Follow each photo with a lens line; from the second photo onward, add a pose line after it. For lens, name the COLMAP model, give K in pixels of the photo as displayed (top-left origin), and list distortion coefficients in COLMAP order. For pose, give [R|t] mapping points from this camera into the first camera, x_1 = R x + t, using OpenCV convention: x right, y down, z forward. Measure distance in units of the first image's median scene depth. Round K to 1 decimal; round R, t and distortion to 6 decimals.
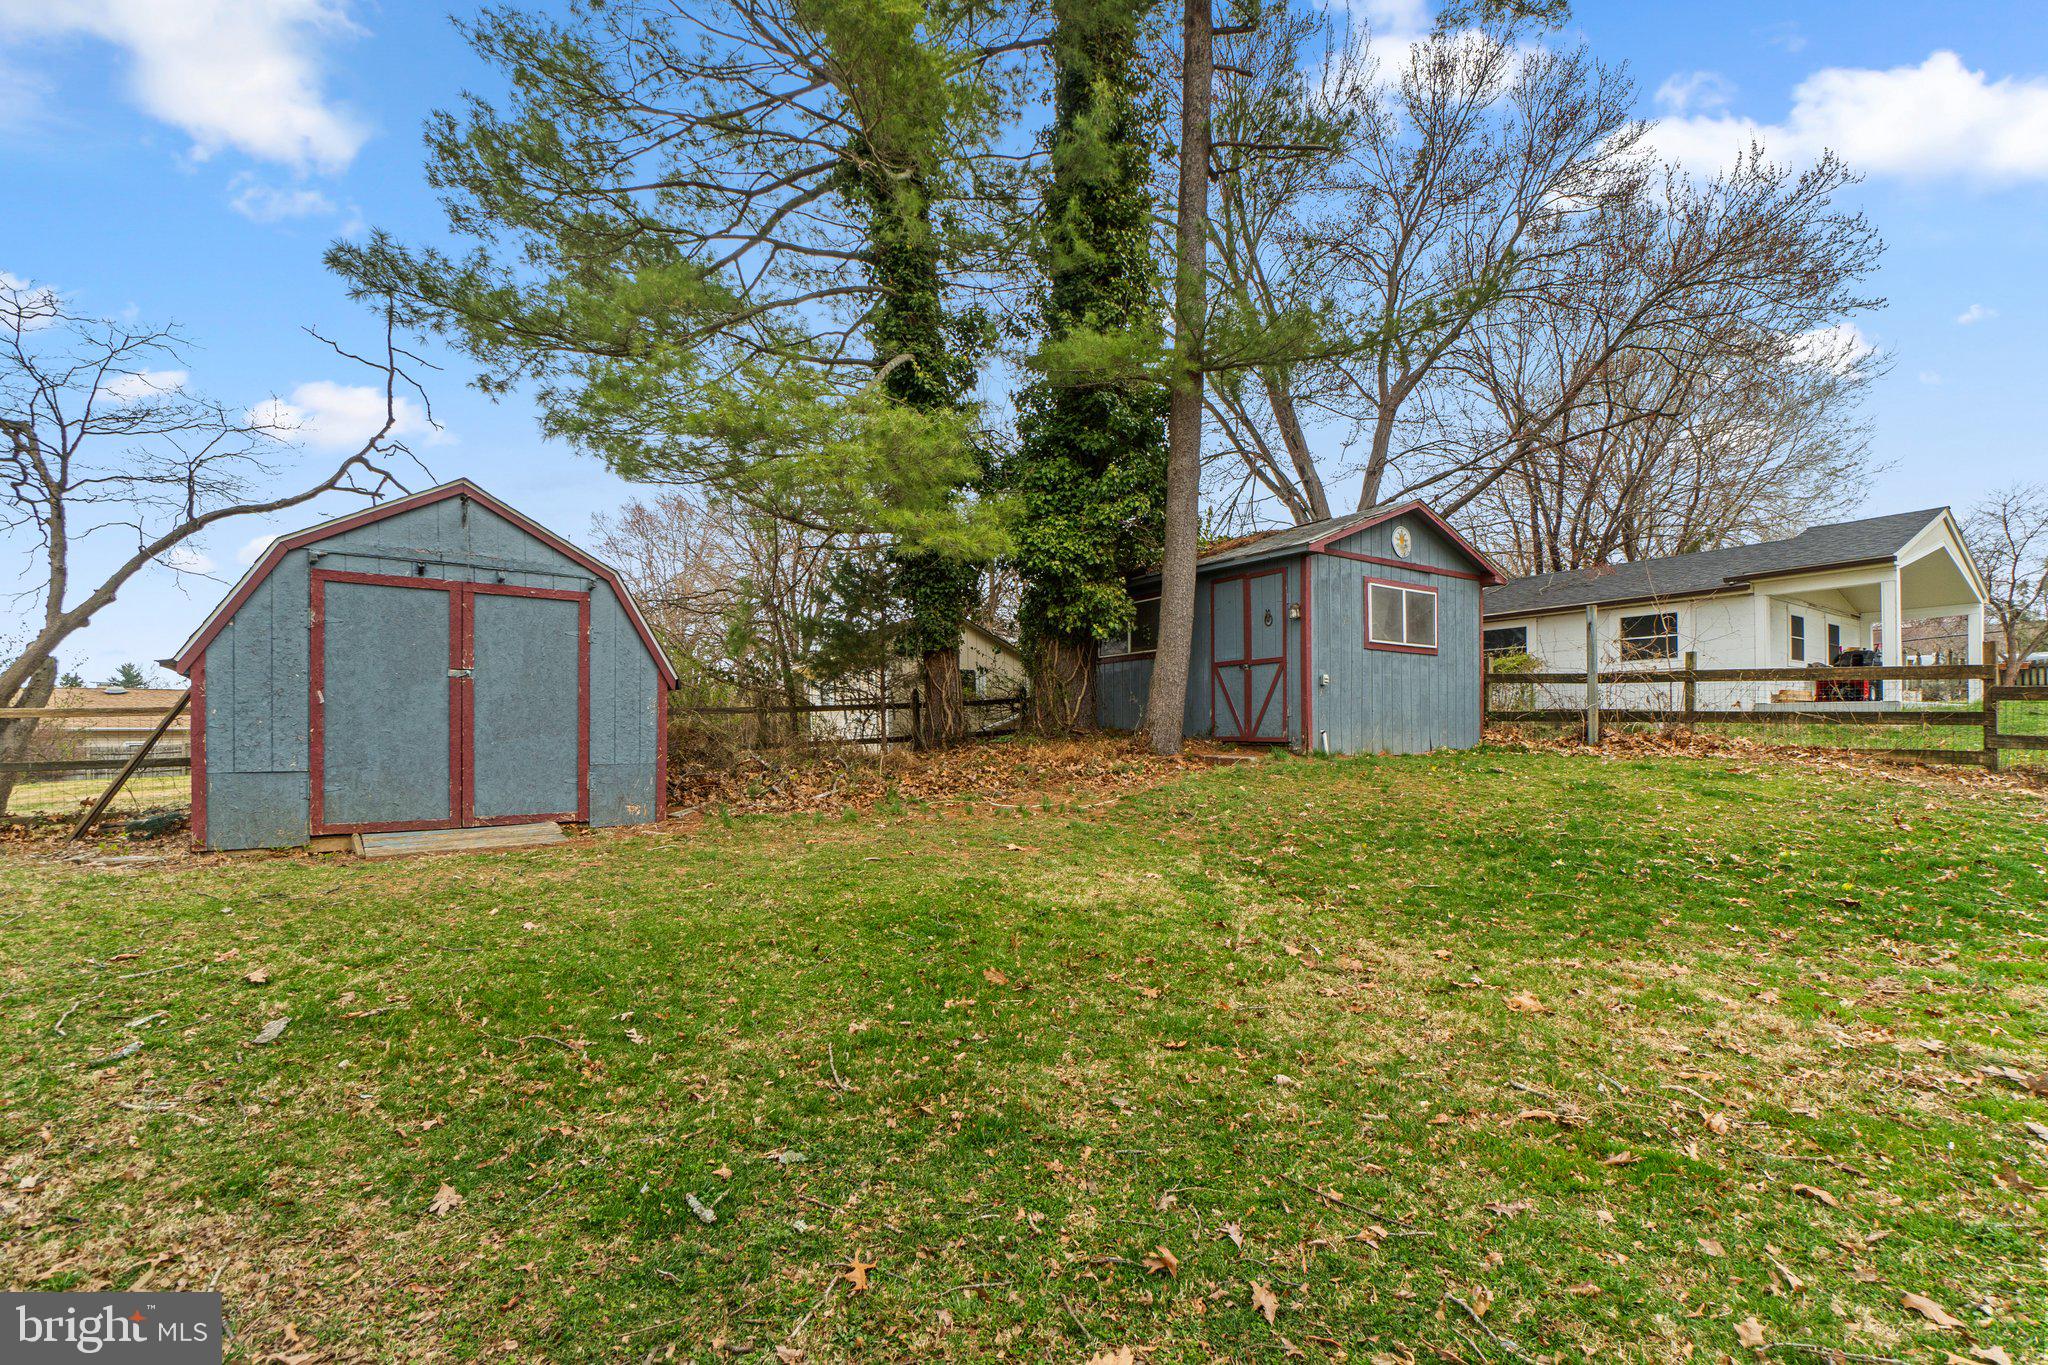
lens RADIAL K [[887.4, 0, 1015.7], [0, 887.4, 696.6], [0, 0, 1]] dist [0.001393, -0.000157]
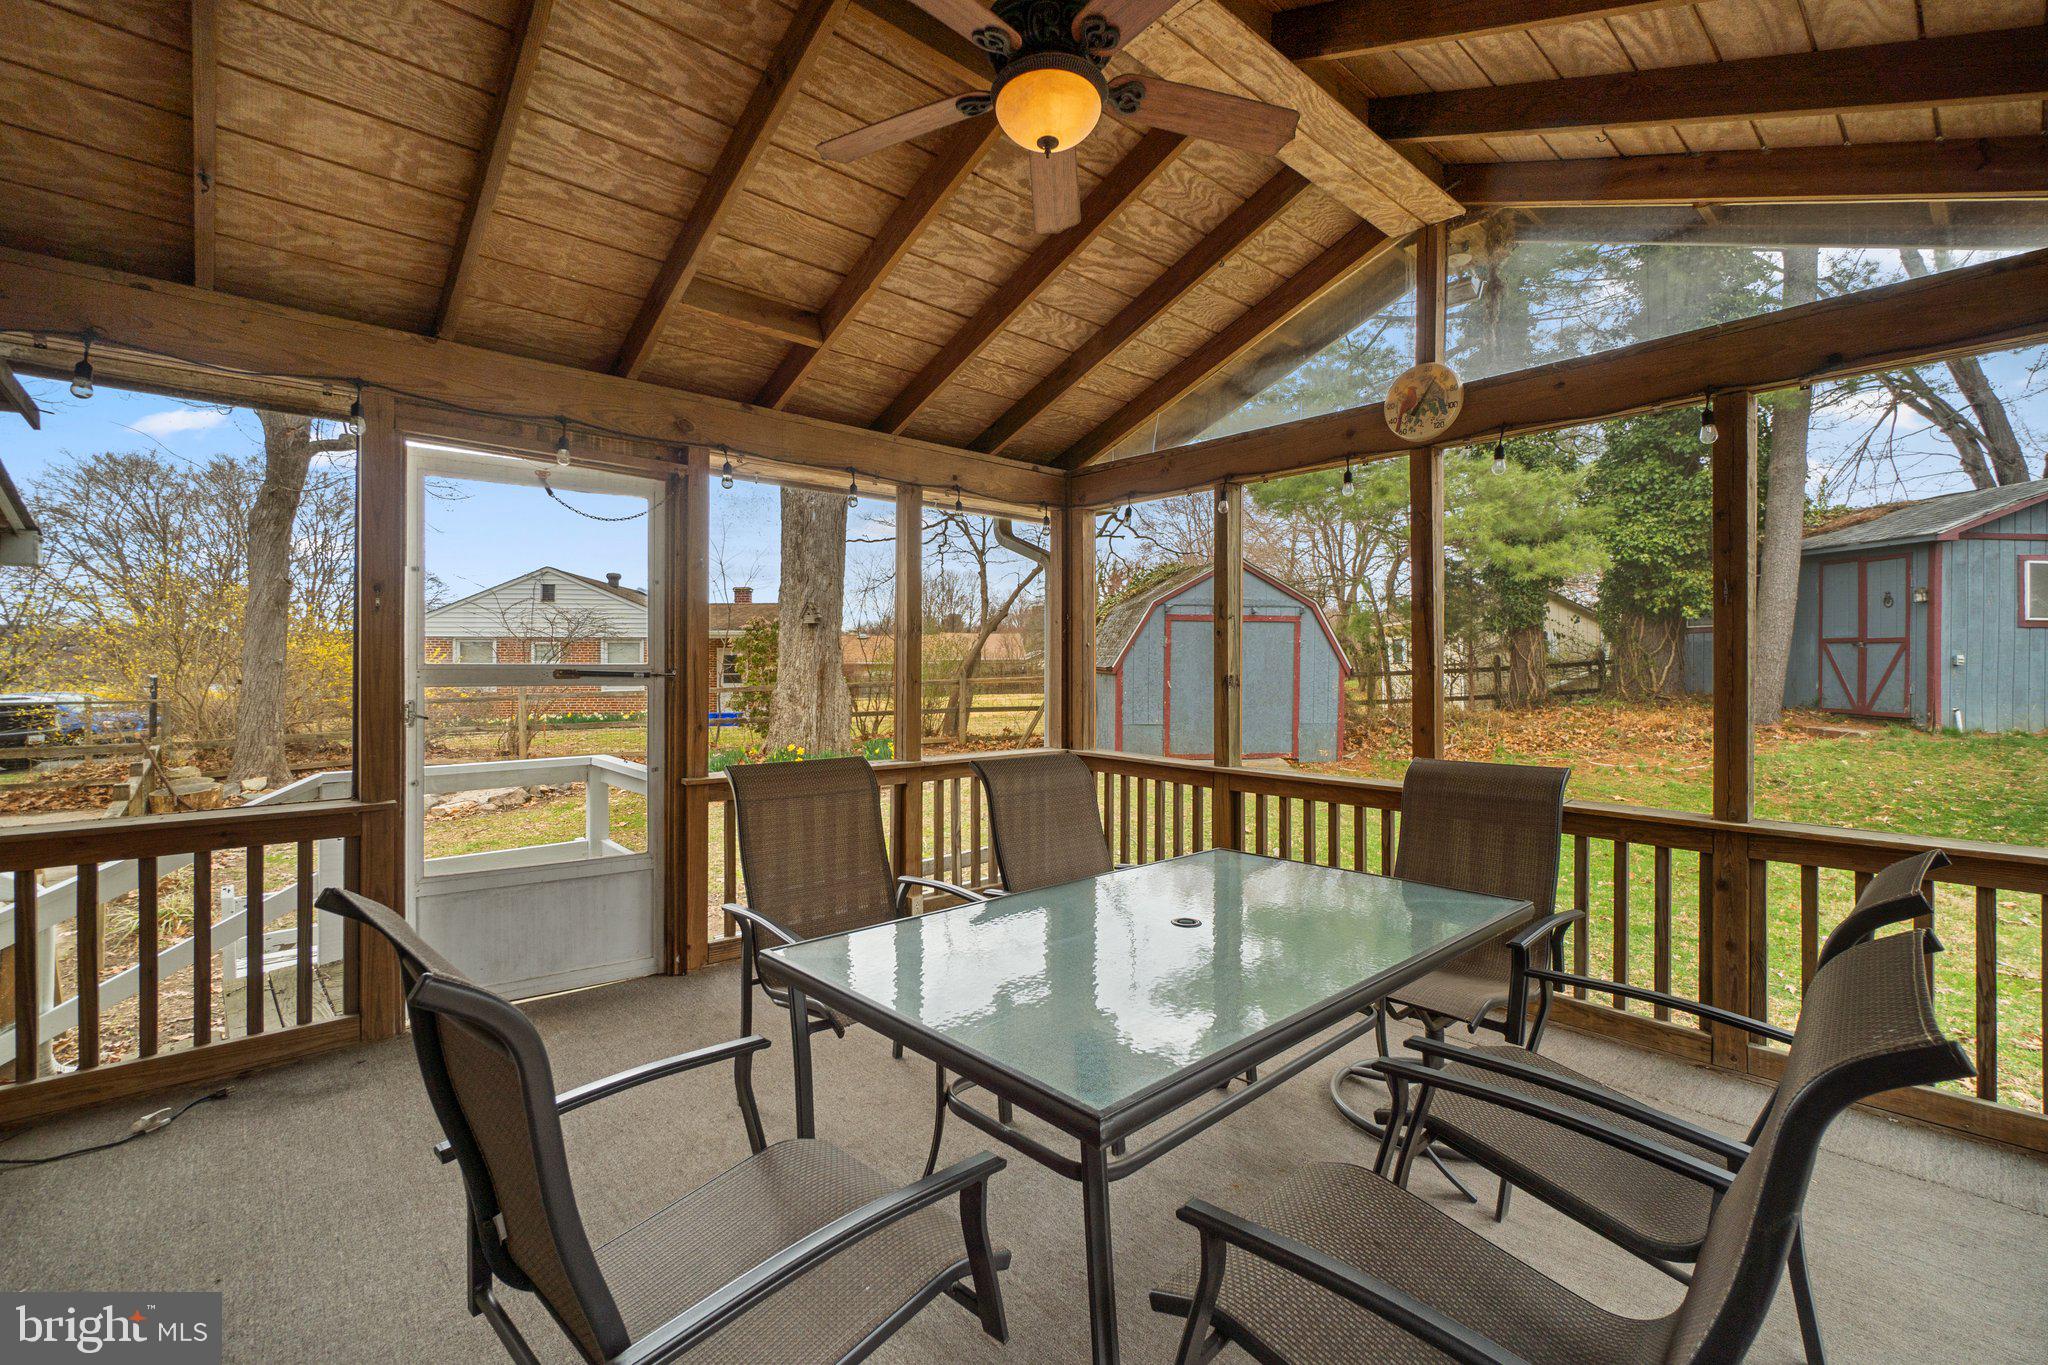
lens RADIAL K [[932.5, 0, 1025.3], [0, 932.5, 649.9], [0, 0, 1]] dist [0.012672, 0.000031]
pose [[0.873933, 0.005796, -0.486012, -0.066920], [0.015074, 0.999125, 0.039019, -0.088093], [0.485813, -0.041426, 0.873081, -0.478356]]
